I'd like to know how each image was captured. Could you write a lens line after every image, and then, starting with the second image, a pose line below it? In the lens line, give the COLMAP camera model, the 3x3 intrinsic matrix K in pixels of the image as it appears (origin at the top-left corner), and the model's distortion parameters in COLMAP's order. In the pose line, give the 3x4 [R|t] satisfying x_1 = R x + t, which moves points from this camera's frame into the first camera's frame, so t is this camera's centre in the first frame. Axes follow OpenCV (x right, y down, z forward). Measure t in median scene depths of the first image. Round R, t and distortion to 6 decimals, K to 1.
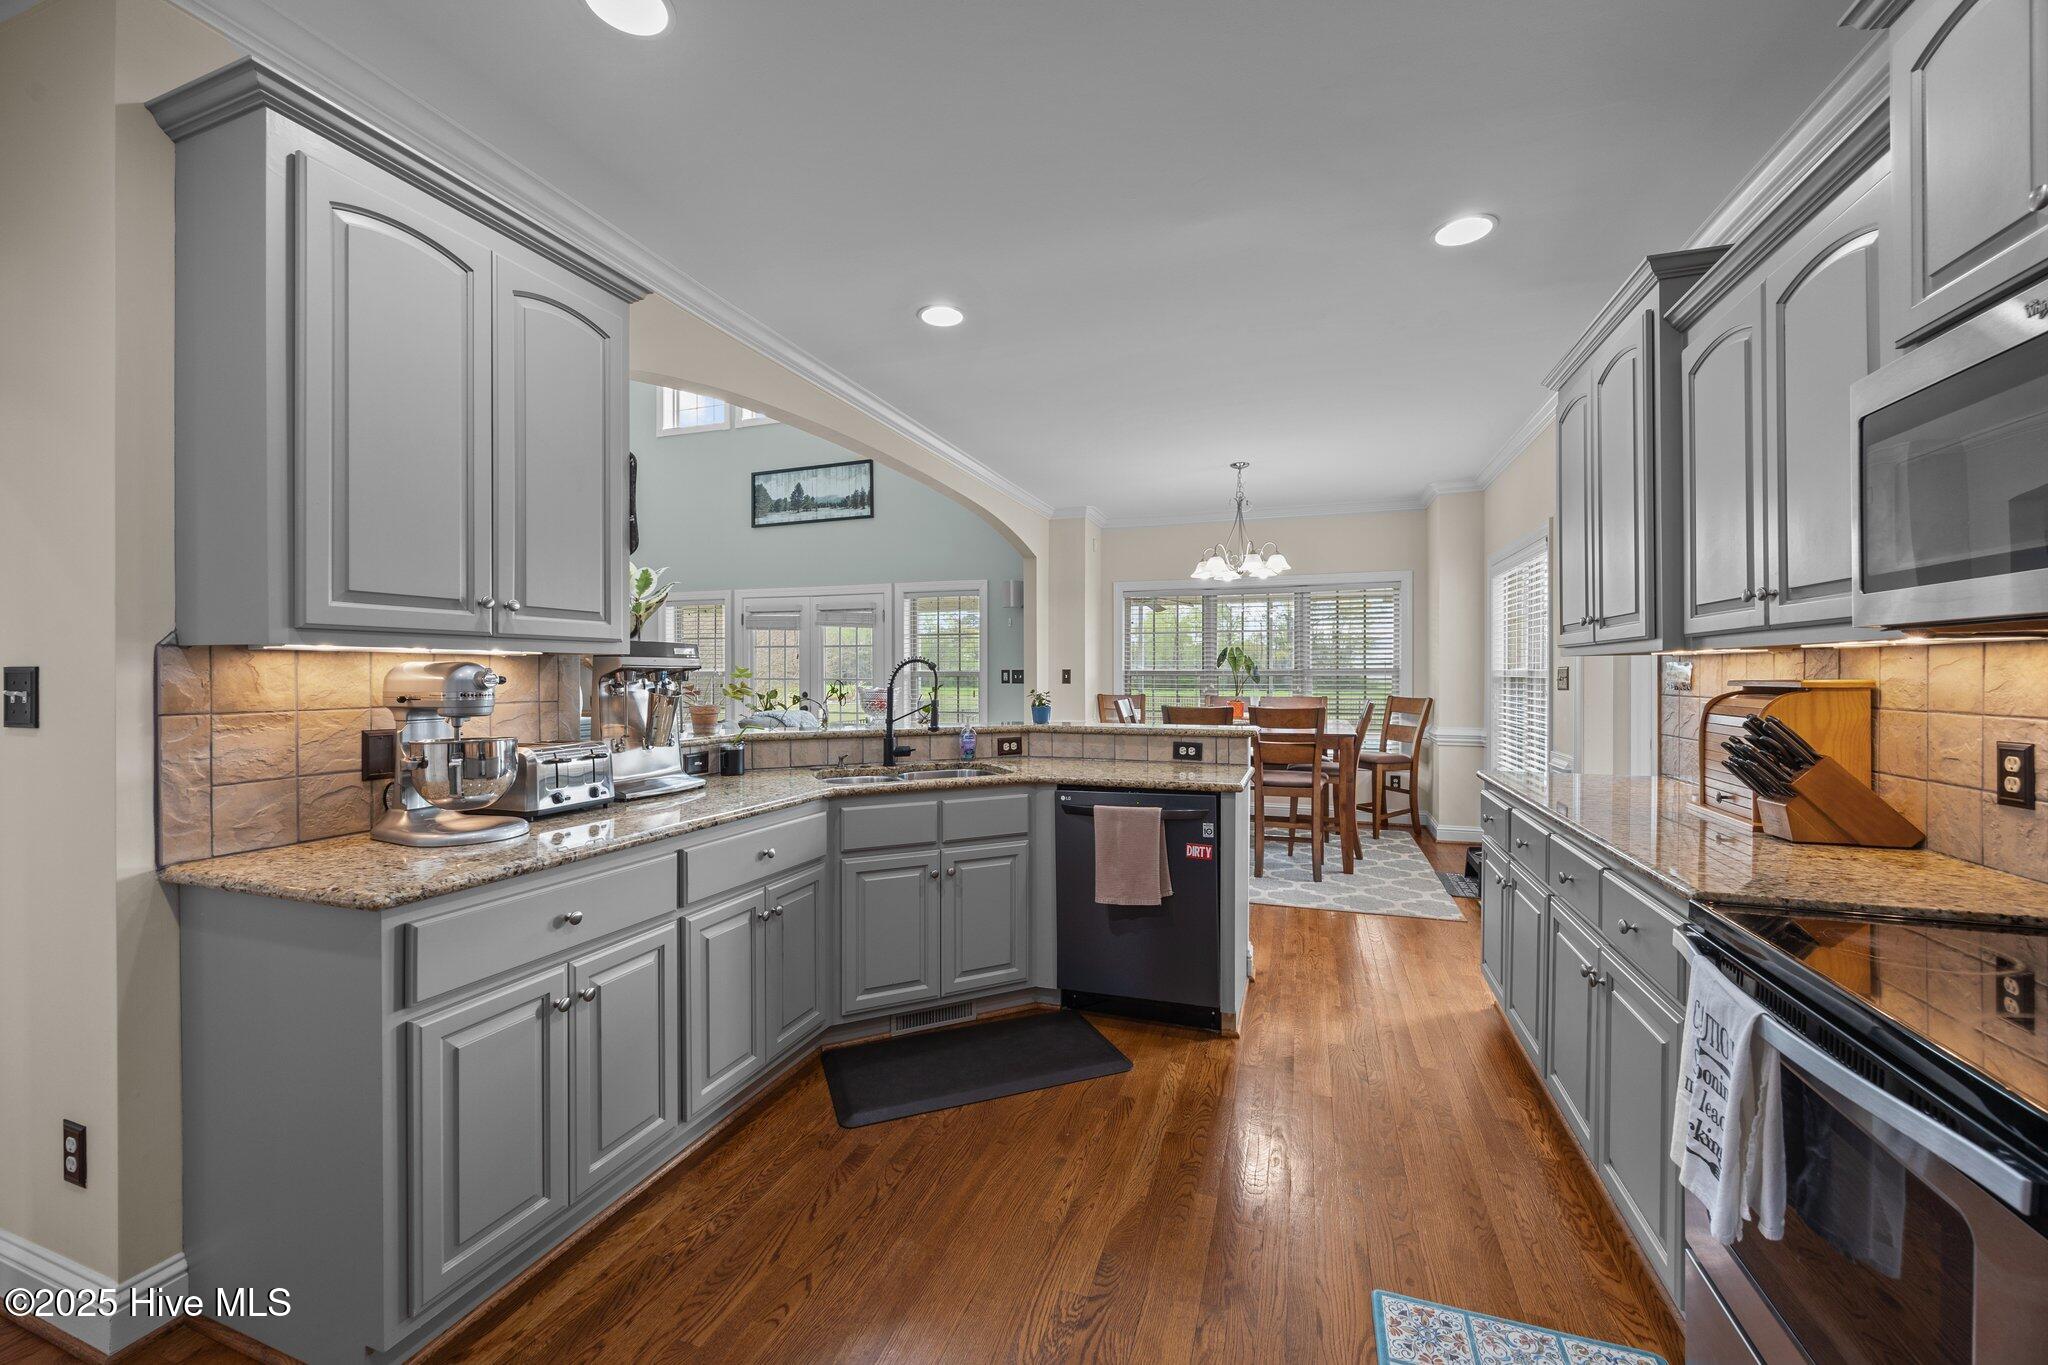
lens RADIAL K [[784.4, 0, 1030.1], [0, 784.4, 679.7], [0, 0, 1]] dist [0.000045, -0.000731]
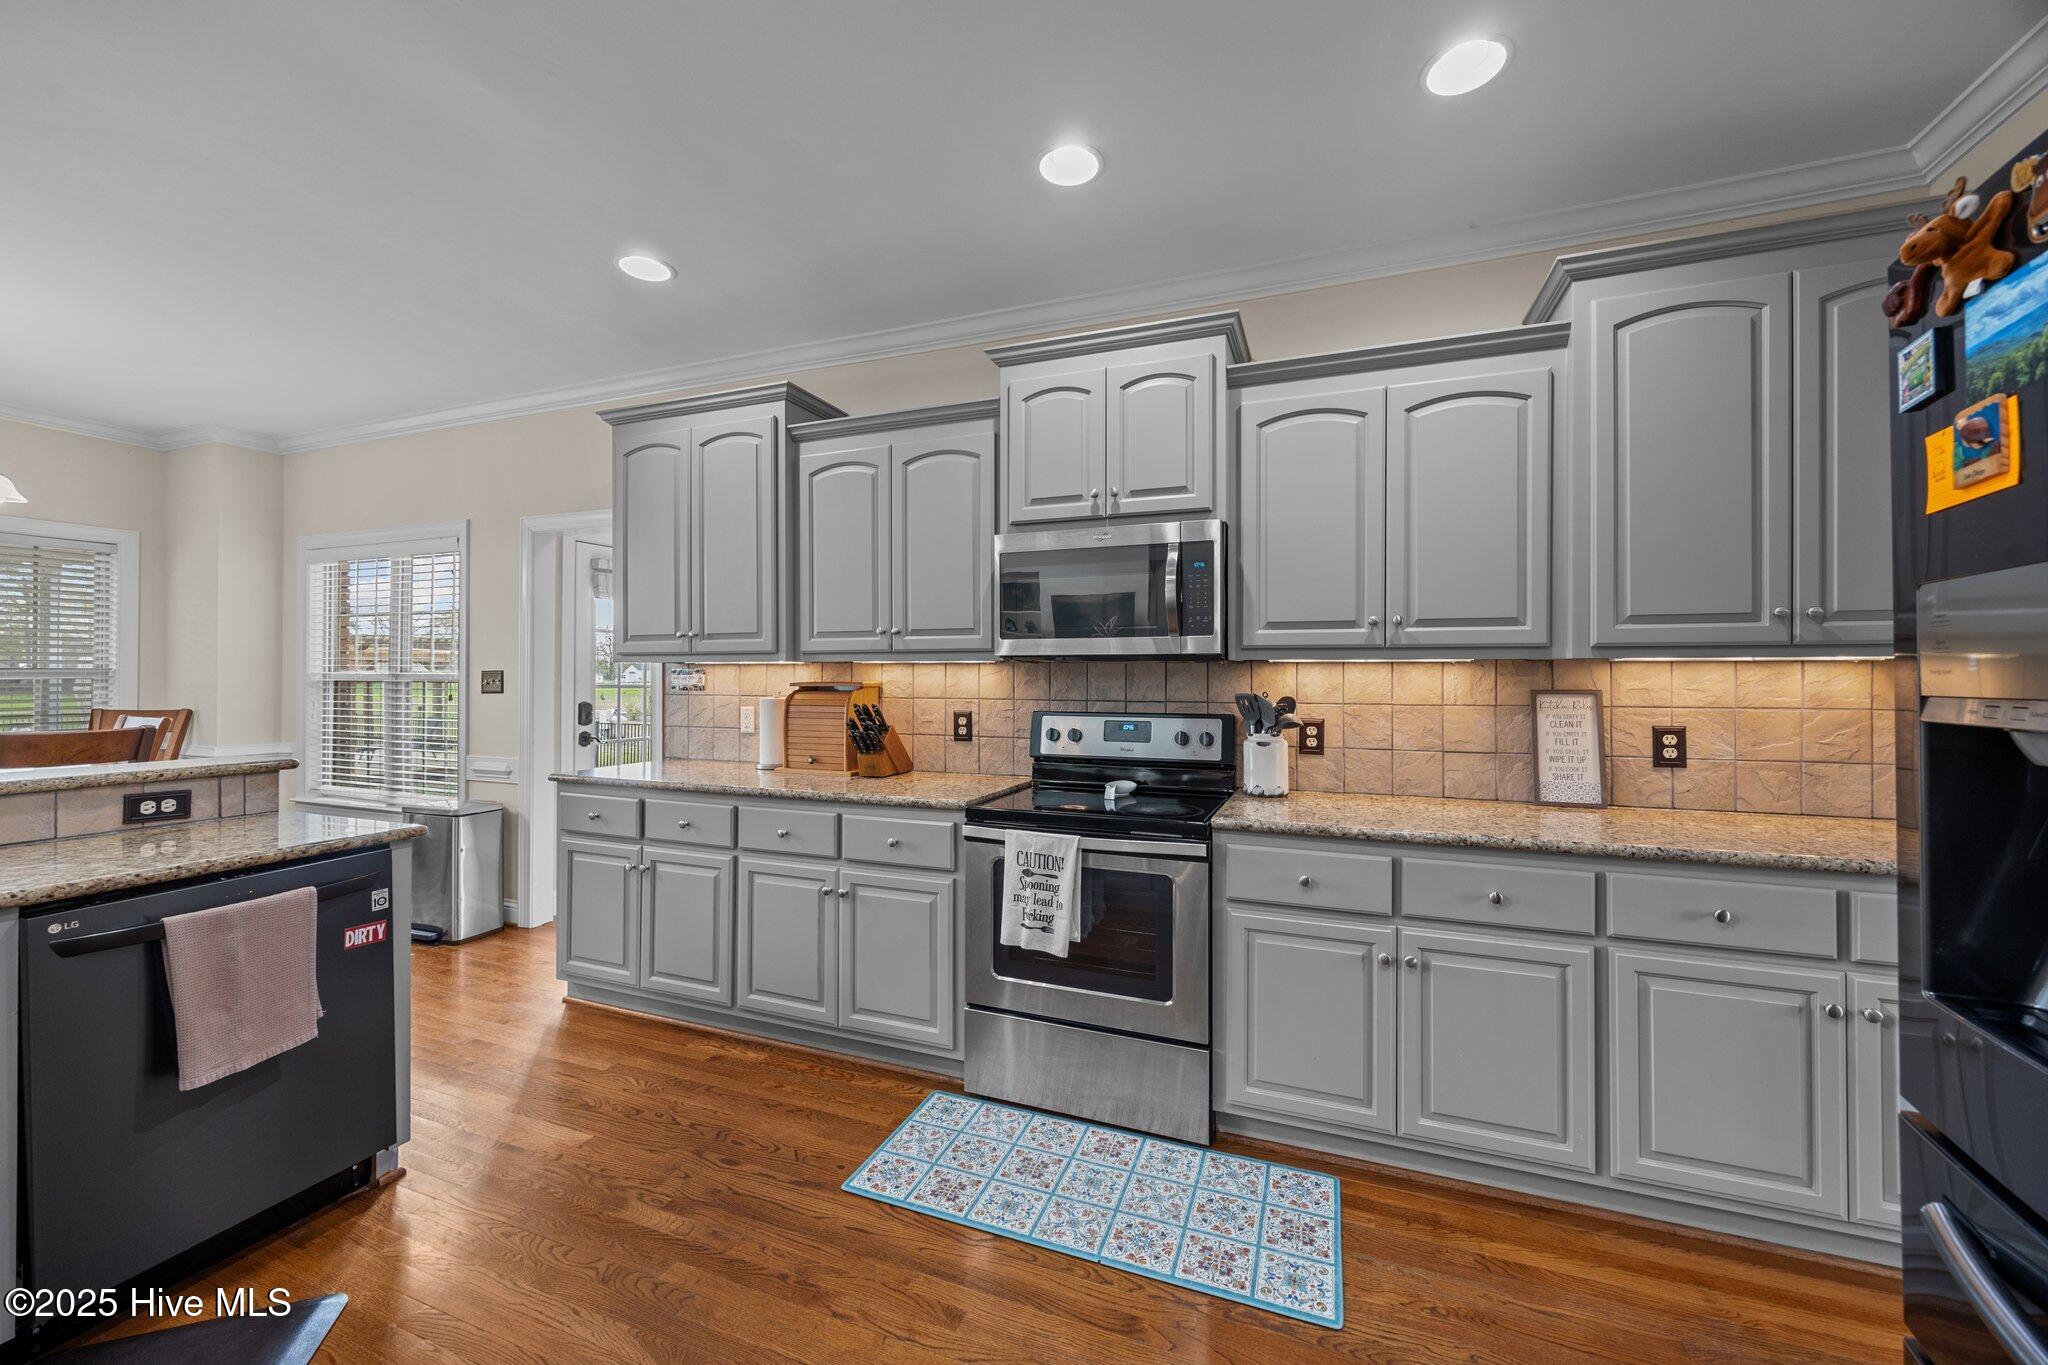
lens RADIAL K [[784.4, 0, 1027.2], [0, 784.4, 671.7], [0, 0, 1]] dist [0.000045, -0.000731]
pose [[0.035524, 0.009218, 0.999326, -0.201170], [0.005097, 0.999943, -0.009405, -0.001153], [-0.999356, 0.005428, 0.035475, 0.174725]]
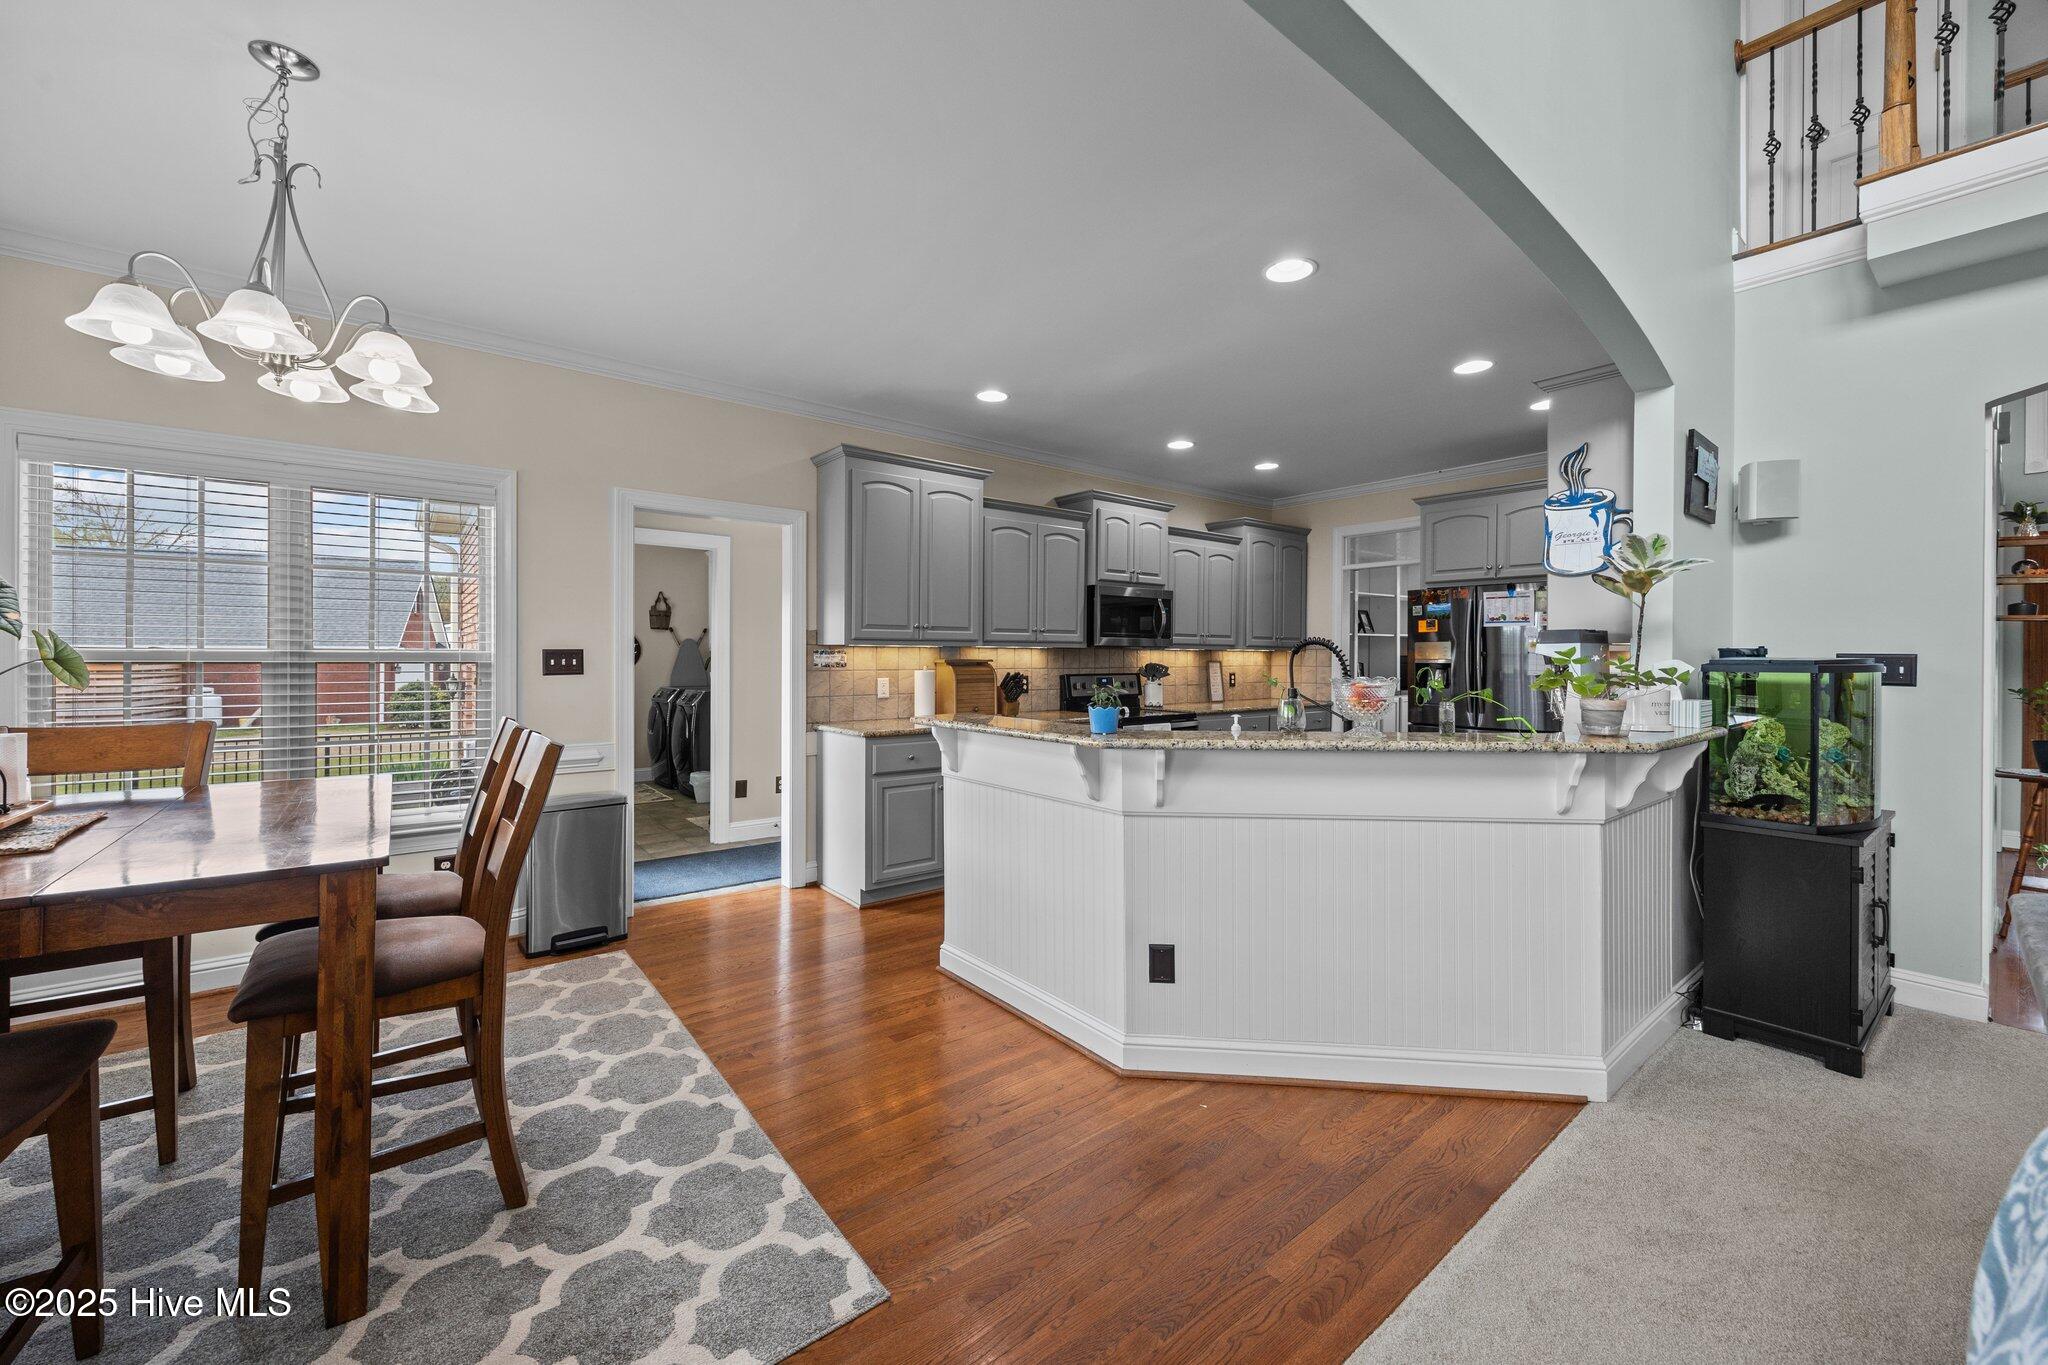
lens RADIAL K [[784.4, 0, 1031.2], [0, 784.4, 664.0], [0, 0, 1]] dist [0.000045, -0.000731]
pose [[-0.845013, -0.005889, 0.534713, -0.173015], [0.003423, 0.999859, 0.016422, -0.008235], [-0.534734, 0.015707, -0.844874, 0.958431]]
